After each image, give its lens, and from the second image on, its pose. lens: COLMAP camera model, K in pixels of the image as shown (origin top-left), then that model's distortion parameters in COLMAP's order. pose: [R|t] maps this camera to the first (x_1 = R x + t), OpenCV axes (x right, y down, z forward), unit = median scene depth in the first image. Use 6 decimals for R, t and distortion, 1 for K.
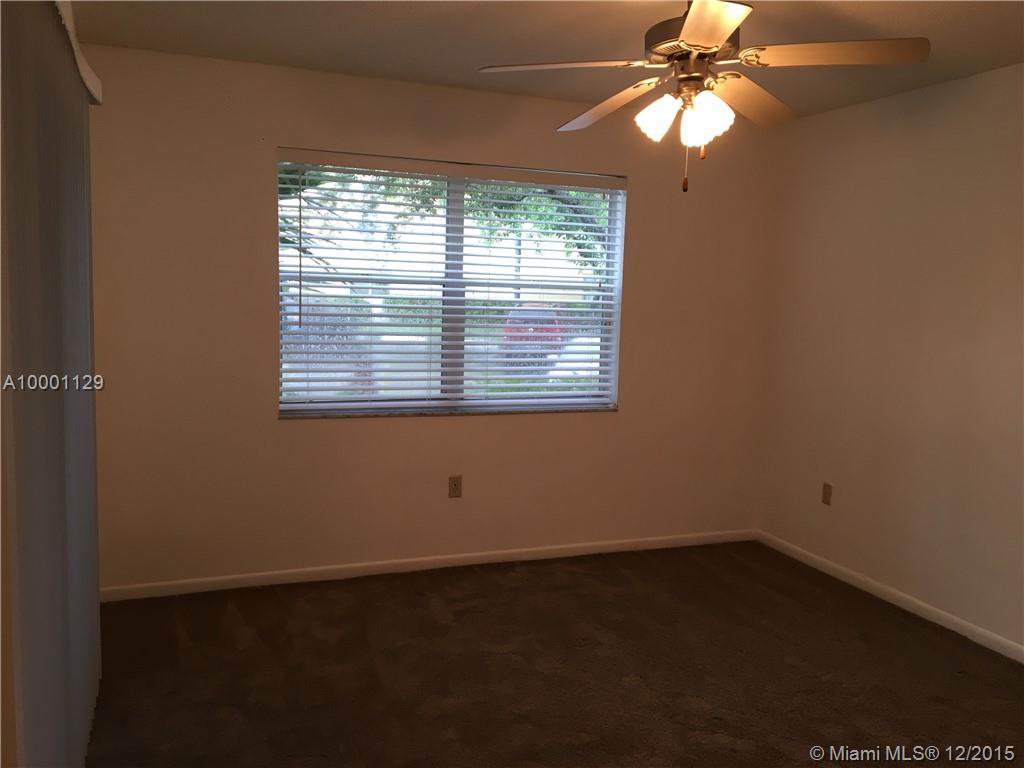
lens RADIAL K [[864.8, 0, 509.5], [0, 864.8, 386.5], [0, 0, 1]] dist [0.089216, -0.150823]
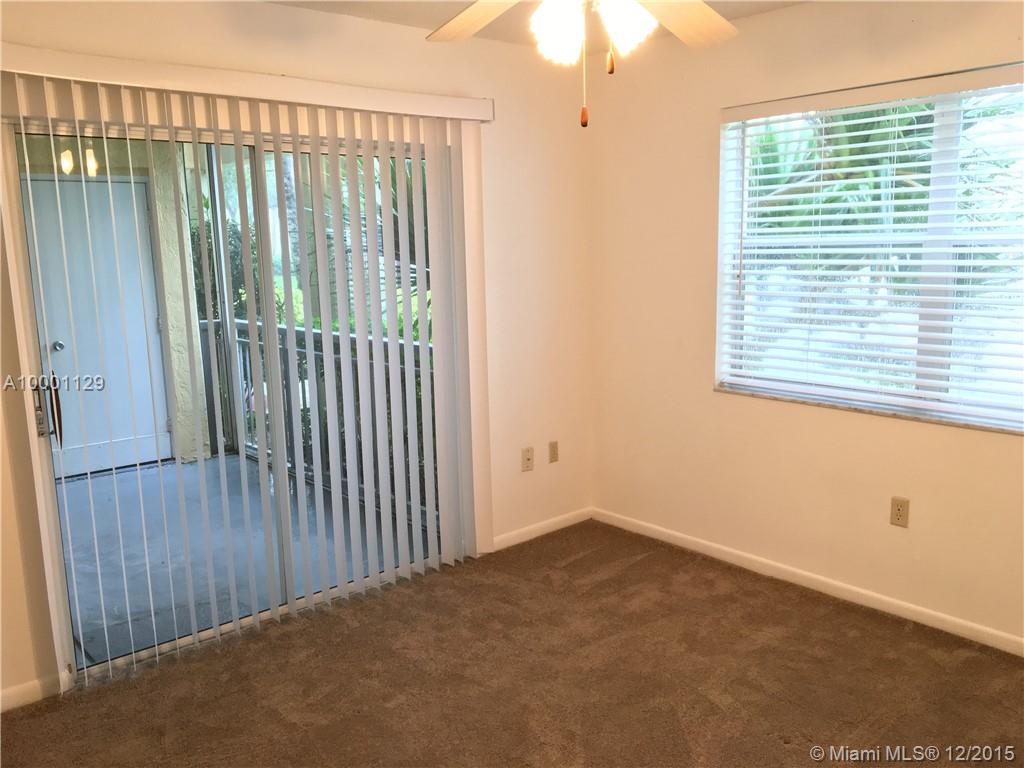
lens RADIAL K [[868.6, 0, 512.0], [0, 868.6, 384.0], [0, 0, 1]] dist [0.088284, -0.155903]
pose [[0.326649, 0.118397, -0.937701, 0.592012], [-0.076468, 0.992181, 0.098638, -0.050411], [0.942047, 0.039484, 0.333148, 0.463276]]
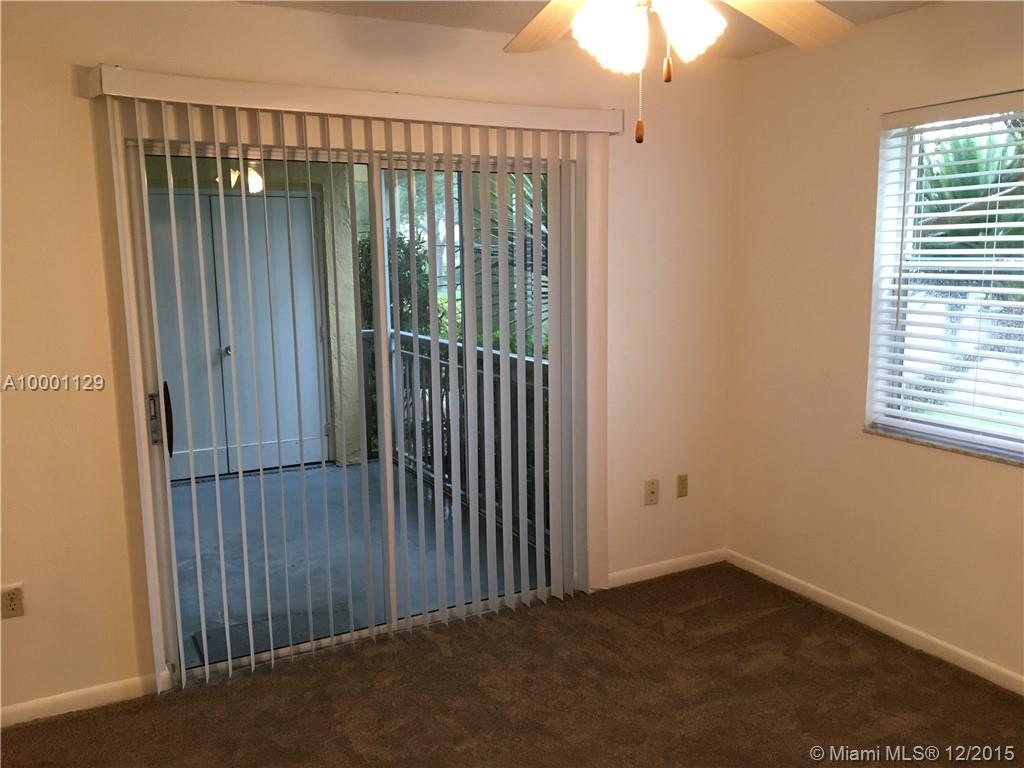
lens RADIAL K [[868.6, 0, 512.0], [0, 868.6, 384.0], [0, 0, 1]] dist [0.088284, -0.155903]
pose [[0.105859, 0.119066, -0.987227, 0.562558], [-0.099368, 0.989103, 0.108637, -0.070743], [0.989404, 0.086598, 0.116536, 0.556120]]
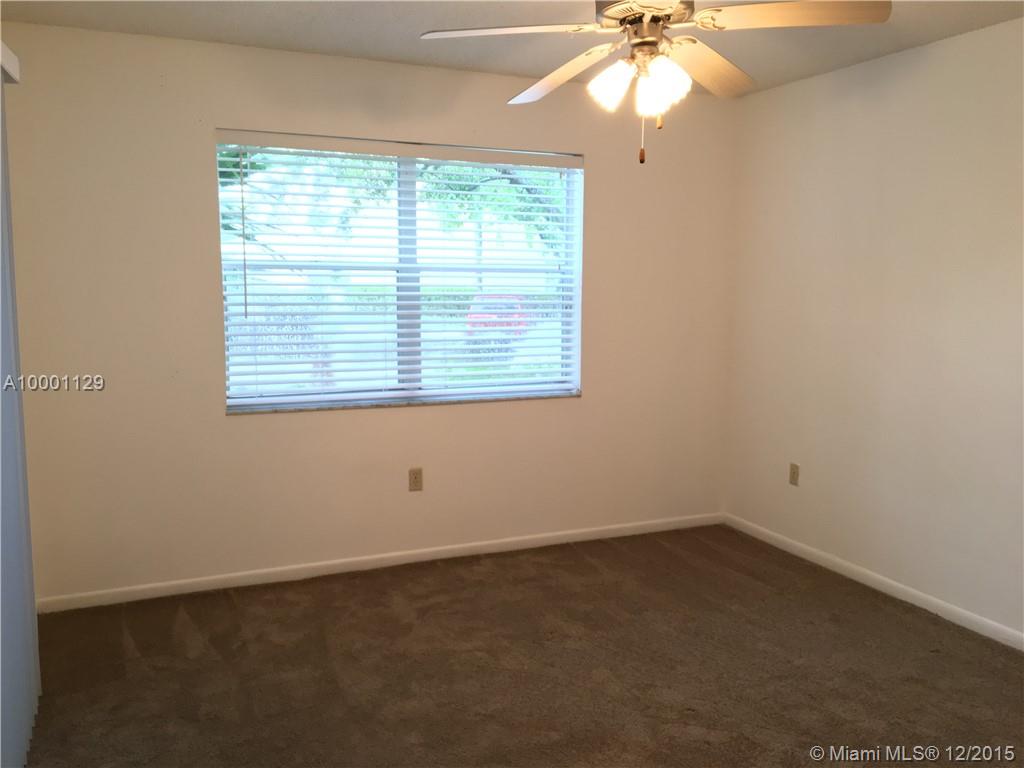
lens RADIAL K [[868.6, 0, 512.0], [0, 868.6, 384.0], [0, 0, 1]] dist [0.088284, -0.155903]
pose [[0.998721, -0.028201, 0.041954, 0.007770], [0.027878, 0.999577, 0.008254, 0.004577], [-0.042169, -0.007074, 0.999085, 0.029693]]
